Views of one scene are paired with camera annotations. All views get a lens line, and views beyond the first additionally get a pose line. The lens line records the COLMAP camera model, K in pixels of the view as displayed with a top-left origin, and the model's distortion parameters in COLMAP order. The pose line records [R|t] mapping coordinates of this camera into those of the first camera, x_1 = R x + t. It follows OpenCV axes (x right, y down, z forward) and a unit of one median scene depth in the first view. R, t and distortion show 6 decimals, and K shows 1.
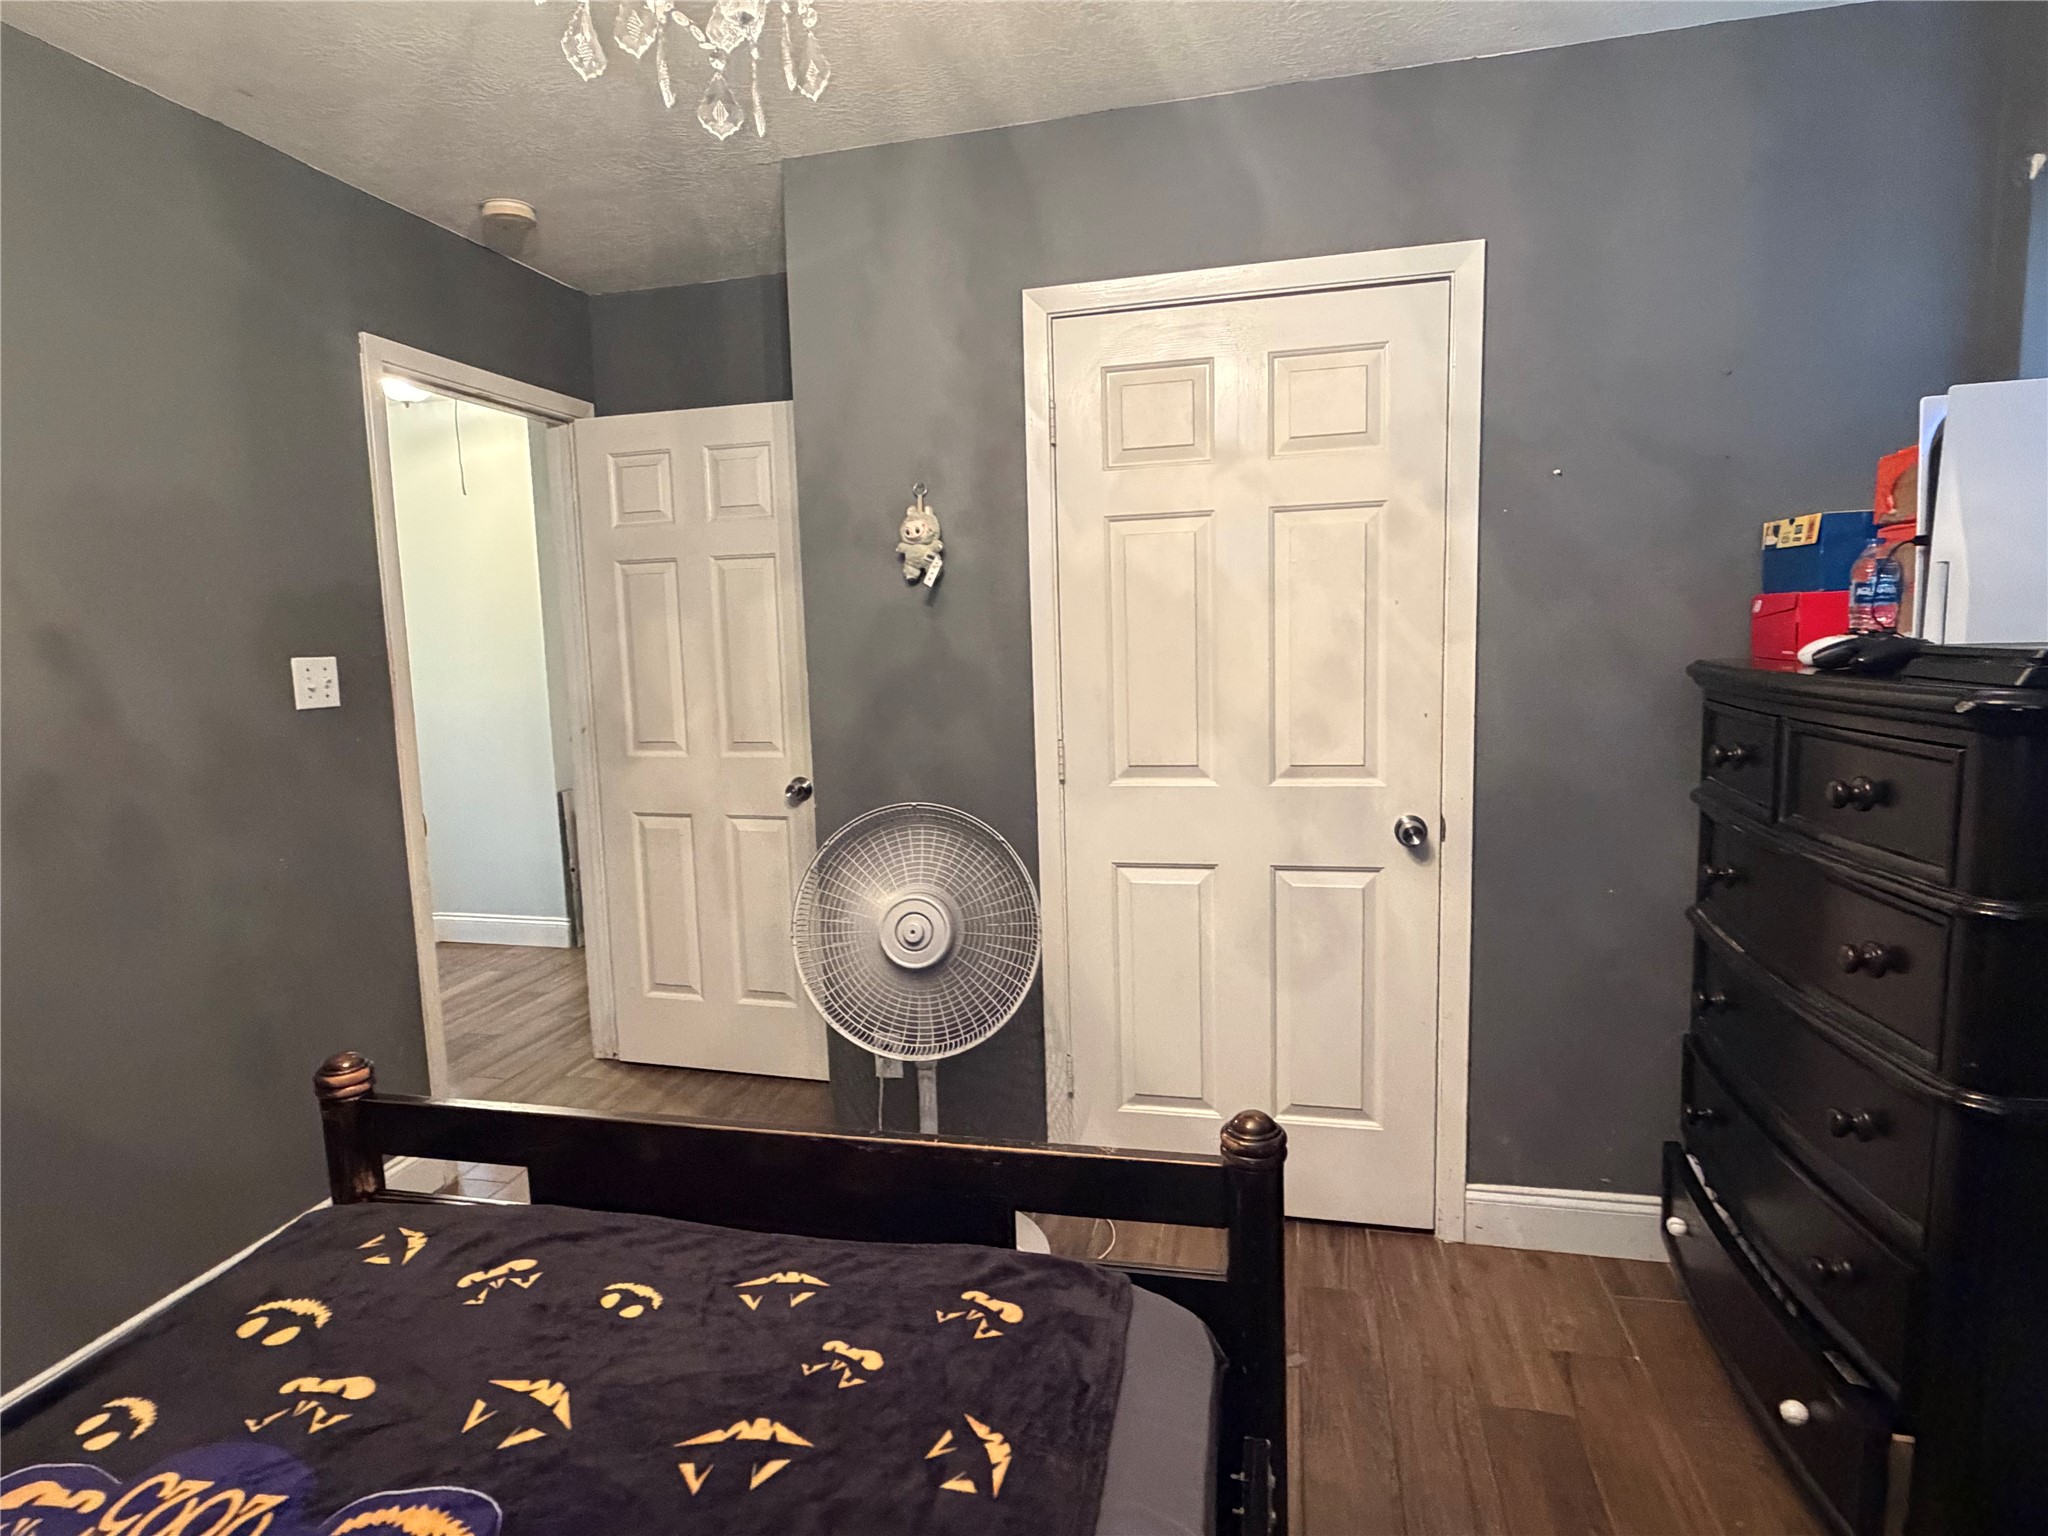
lens RADIAL K [[1103.5, 0, 1021.1], [0, 1103.5, 768.2], [0, 0, 1]] dist [0.001374, -0.000766]
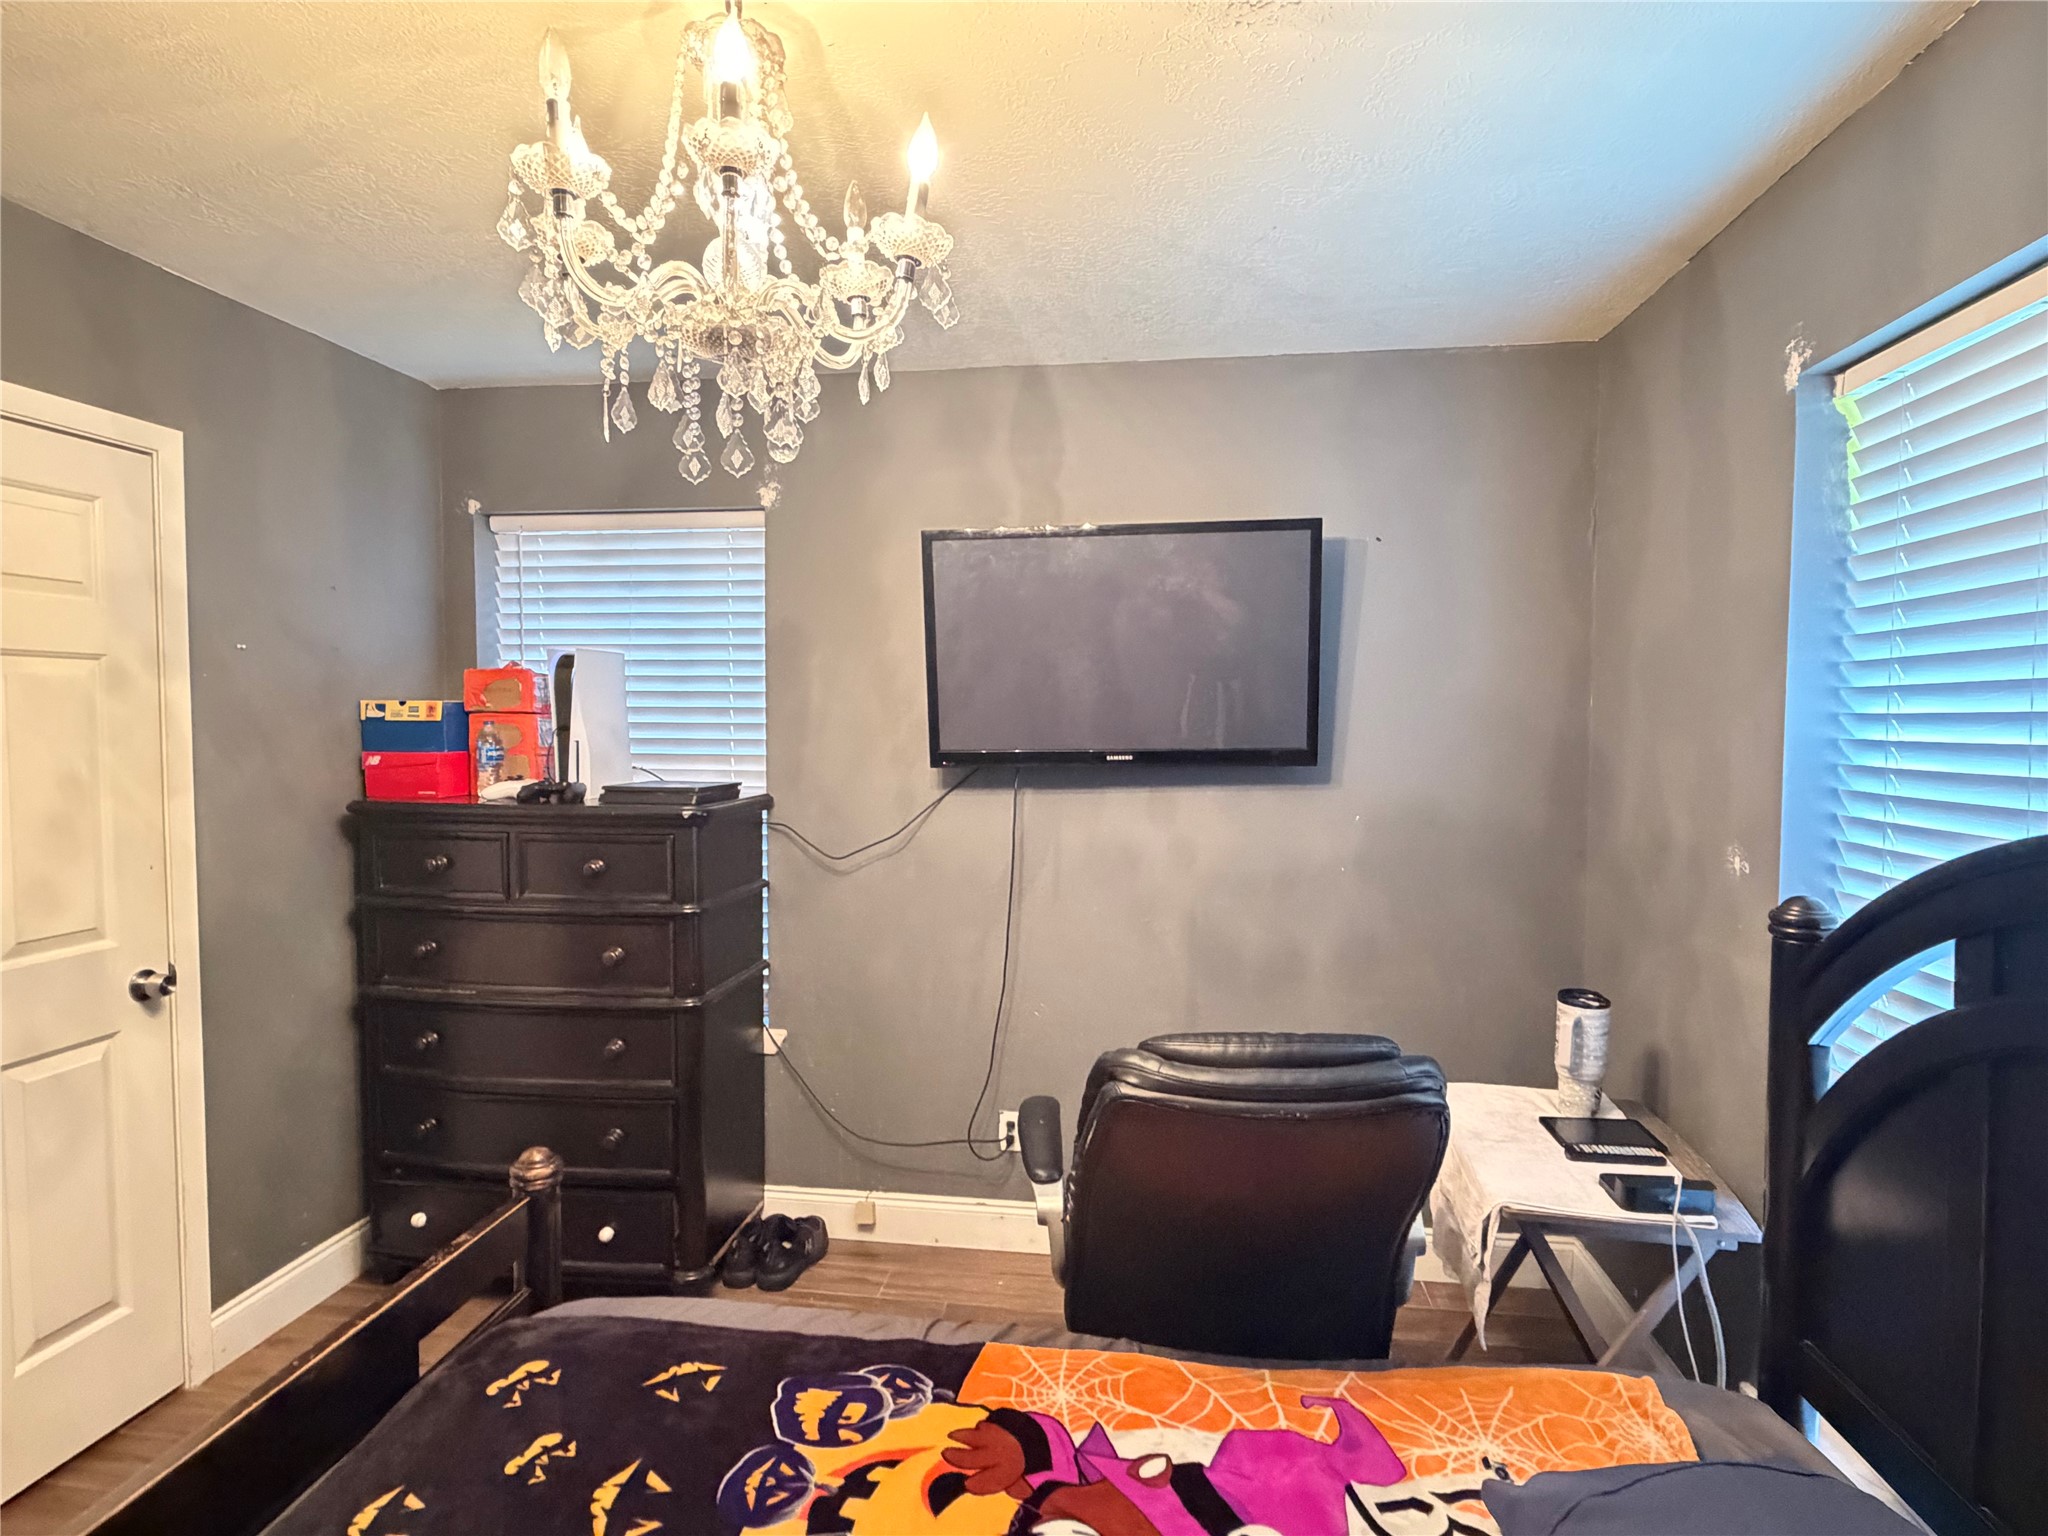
lens RADIAL K [[1103.5, 0, 1021.1], [0, 1103.5, 768.2], [0, 0, 1]] dist [0.001374, -0.000766]
pose [[-0.091241, -0.014604, 0.995722, -0.750724], [0.124292, 0.991907, 0.025938, -0.068809], [-0.988042, 0.126127, -0.088687, 0.307159]]
